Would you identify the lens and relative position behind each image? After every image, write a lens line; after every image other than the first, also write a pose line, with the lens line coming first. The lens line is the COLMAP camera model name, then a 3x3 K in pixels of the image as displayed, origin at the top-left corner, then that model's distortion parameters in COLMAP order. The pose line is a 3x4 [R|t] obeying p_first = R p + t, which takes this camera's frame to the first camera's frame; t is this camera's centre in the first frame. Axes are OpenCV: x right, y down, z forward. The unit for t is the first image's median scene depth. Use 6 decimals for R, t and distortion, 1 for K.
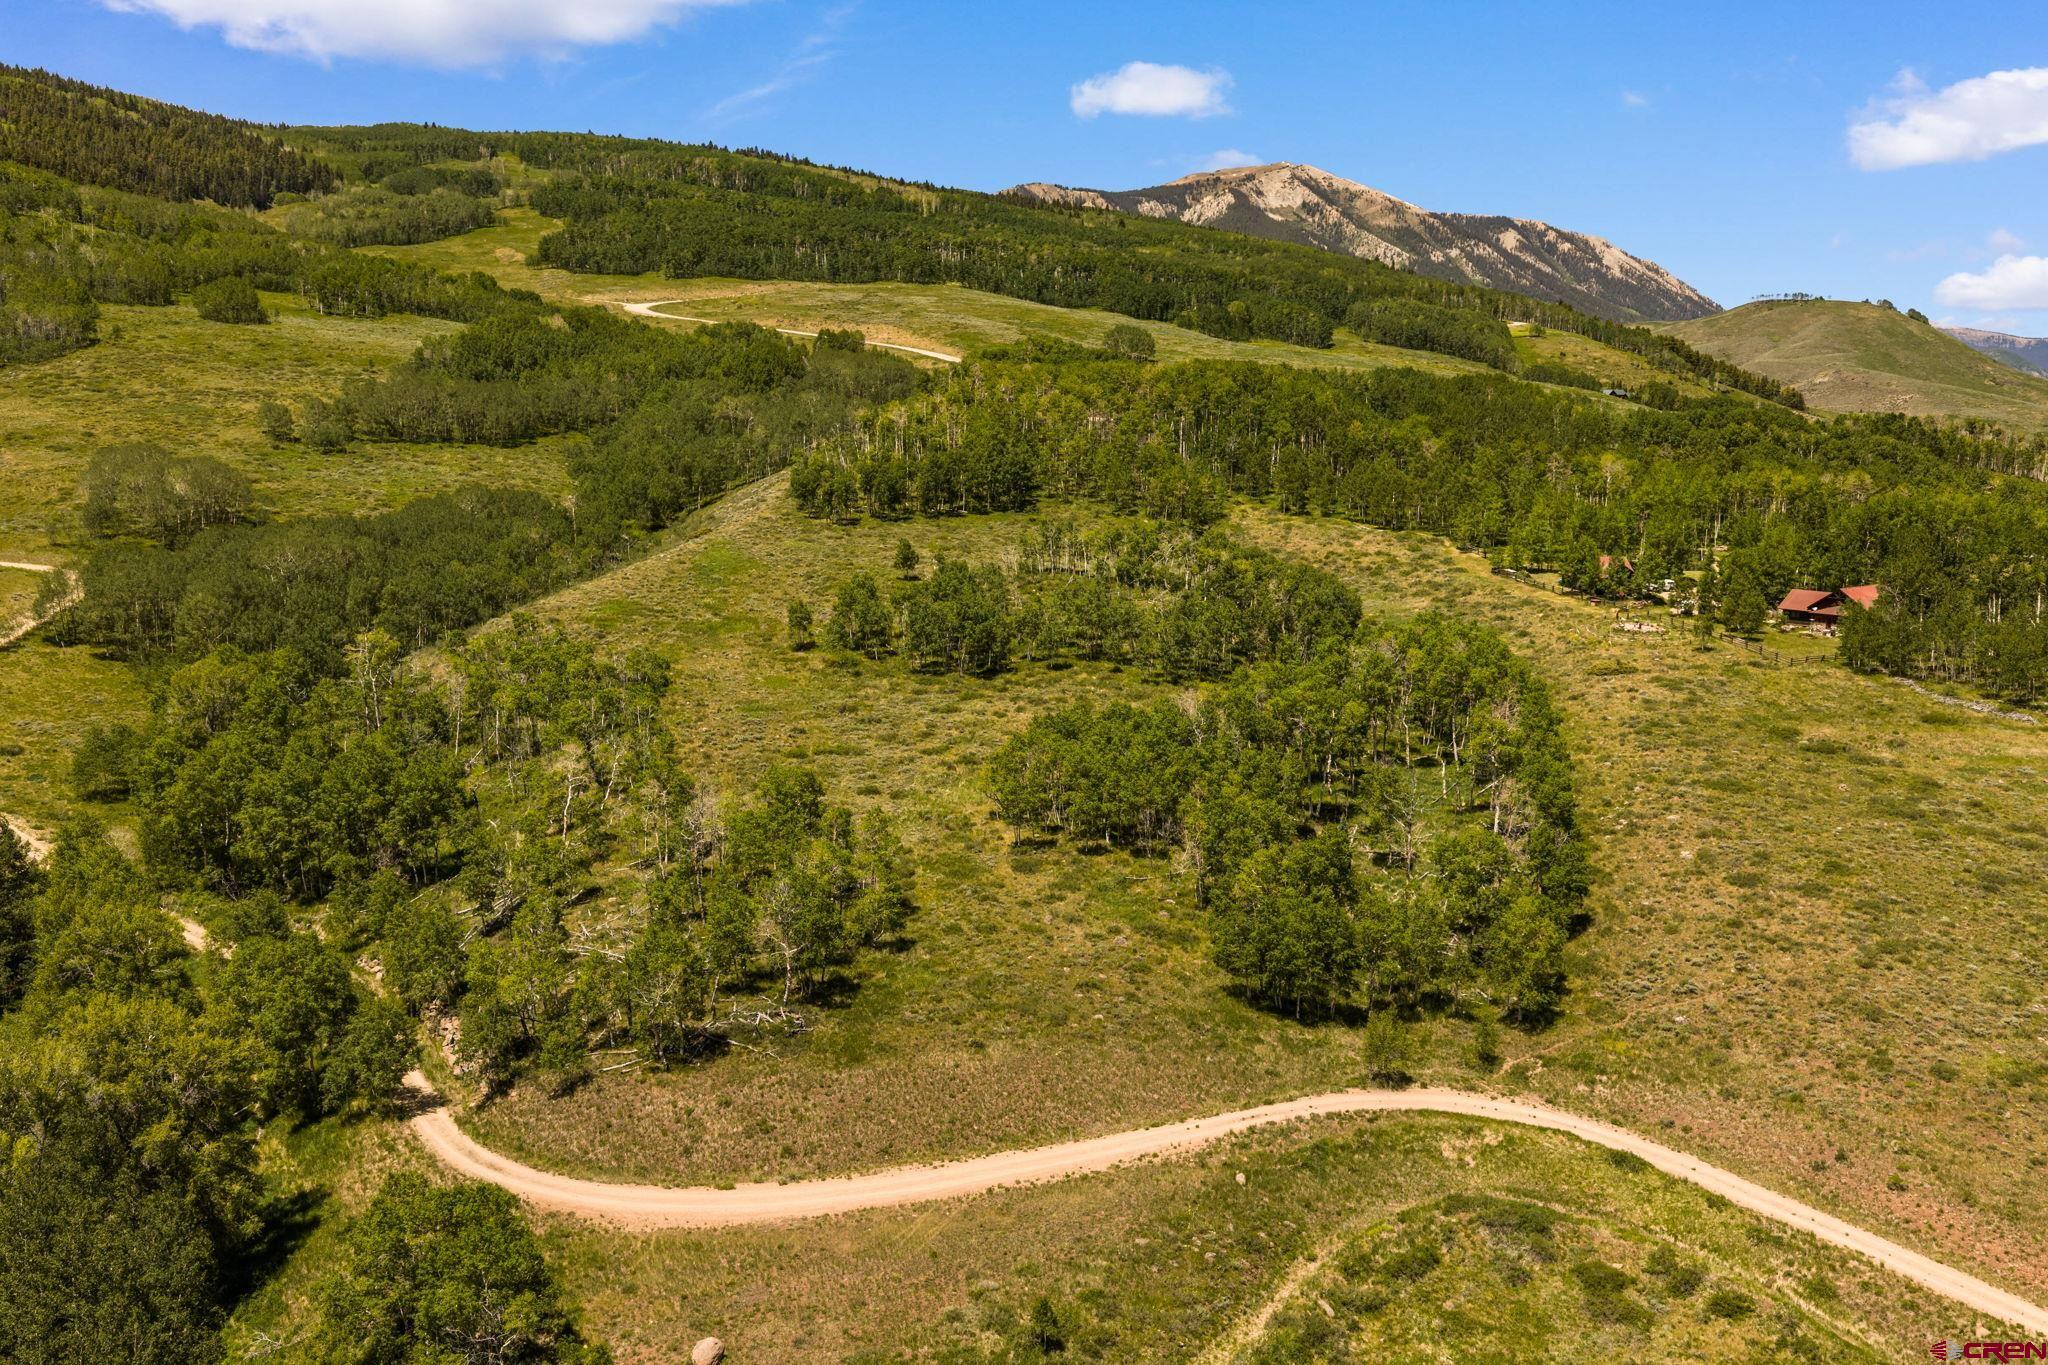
lens RADIAL K [[1685.7, 0, 1033.2], [0, 1685.7, 683.0], [0, 0, 1]] dist [0.021212, -0.039542]
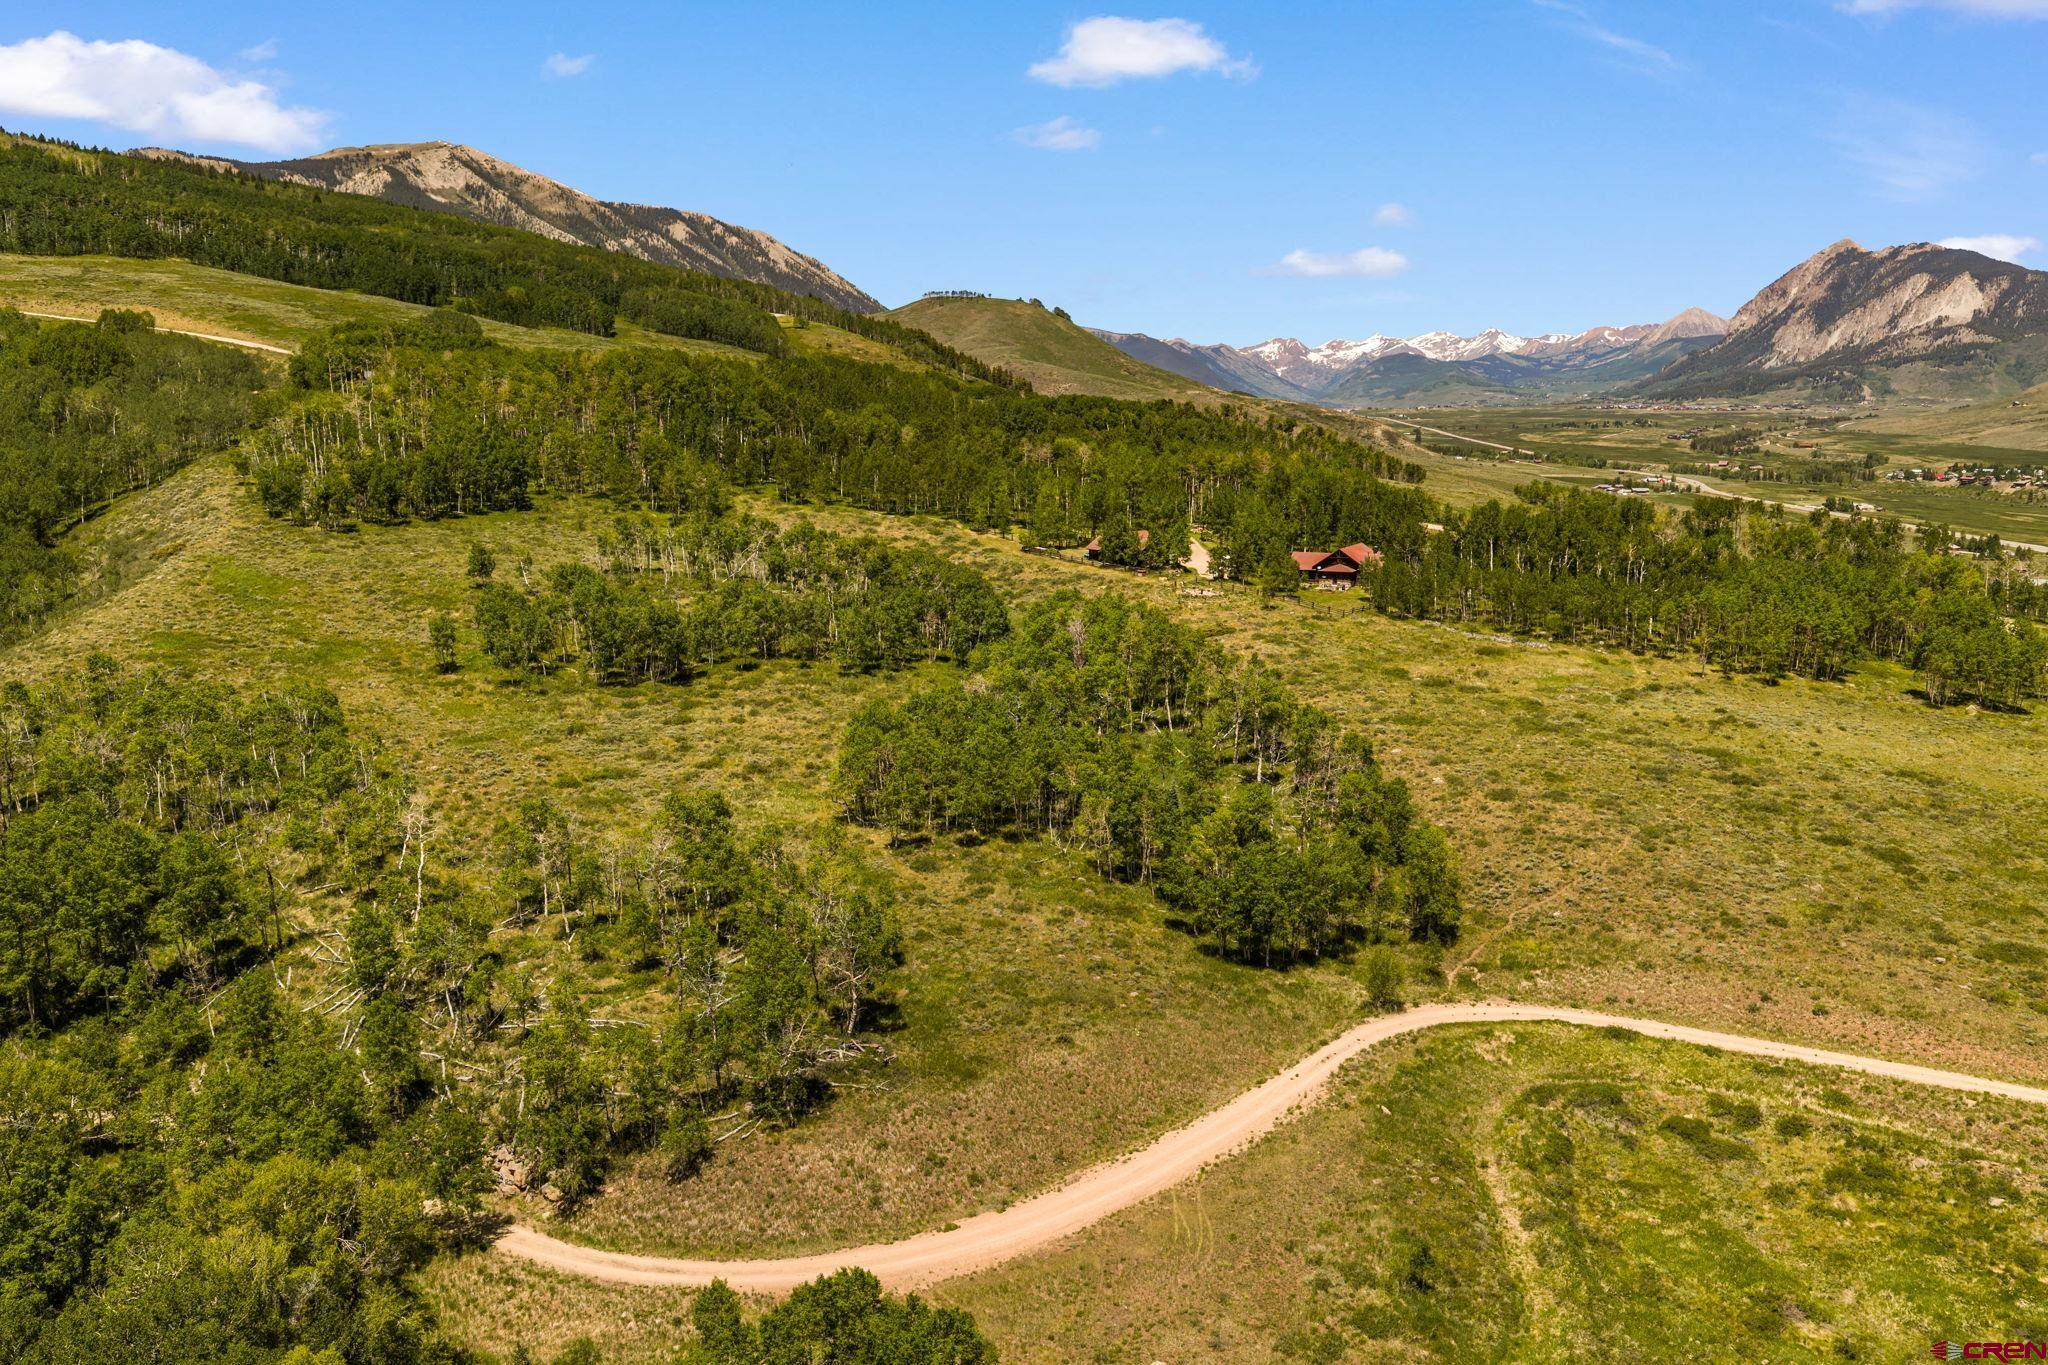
lens RADIAL K [[1685.7, 0, 1030.4], [0, 1685.7, 676.7], [0, 0, 1]] dist [0.021212, -0.039542]
pose [[0.889807, -0.081815, 0.448943, -0.246703], [0.080769, 0.996501, 0.021518, -0.010823], [-0.449132, 0.017114, 0.893301, 0.061963]]
